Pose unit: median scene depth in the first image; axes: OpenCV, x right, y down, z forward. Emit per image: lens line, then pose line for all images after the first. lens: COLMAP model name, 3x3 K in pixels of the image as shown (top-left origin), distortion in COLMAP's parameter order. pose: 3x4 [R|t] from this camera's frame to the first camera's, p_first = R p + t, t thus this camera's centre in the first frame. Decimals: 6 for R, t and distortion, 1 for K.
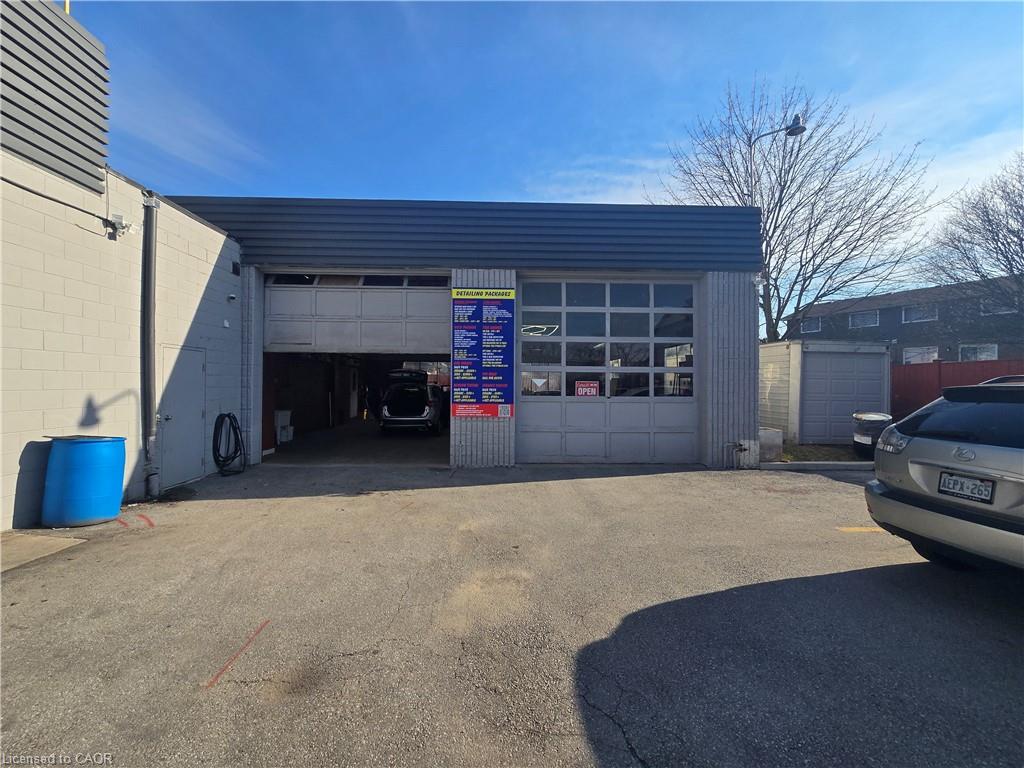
lens RADIAL K [[415.4, 0, 512.5], [0, 415.4, 385.3], [0, 0, 1]] dist [-0.002523, -0.000185]
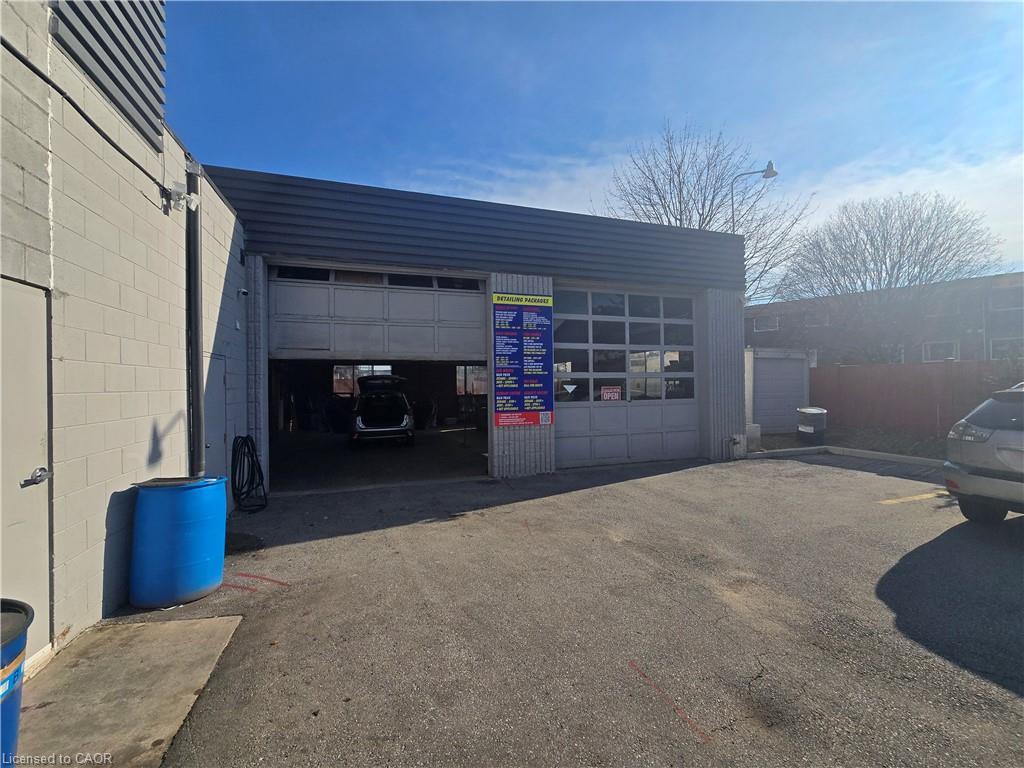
lens RADIAL K [[416.5, 0, 510.3], [0, 416.5, 384.6], [0, 0, 1]] dist [-0.001659, -0.000467]
pose [[0.958262, -0.017626, 0.285348, -0.384501], [0.018517, 0.999828, -0.000427, -0.019997], [-0.285292, 0.005693, 0.958424, 0.064705]]
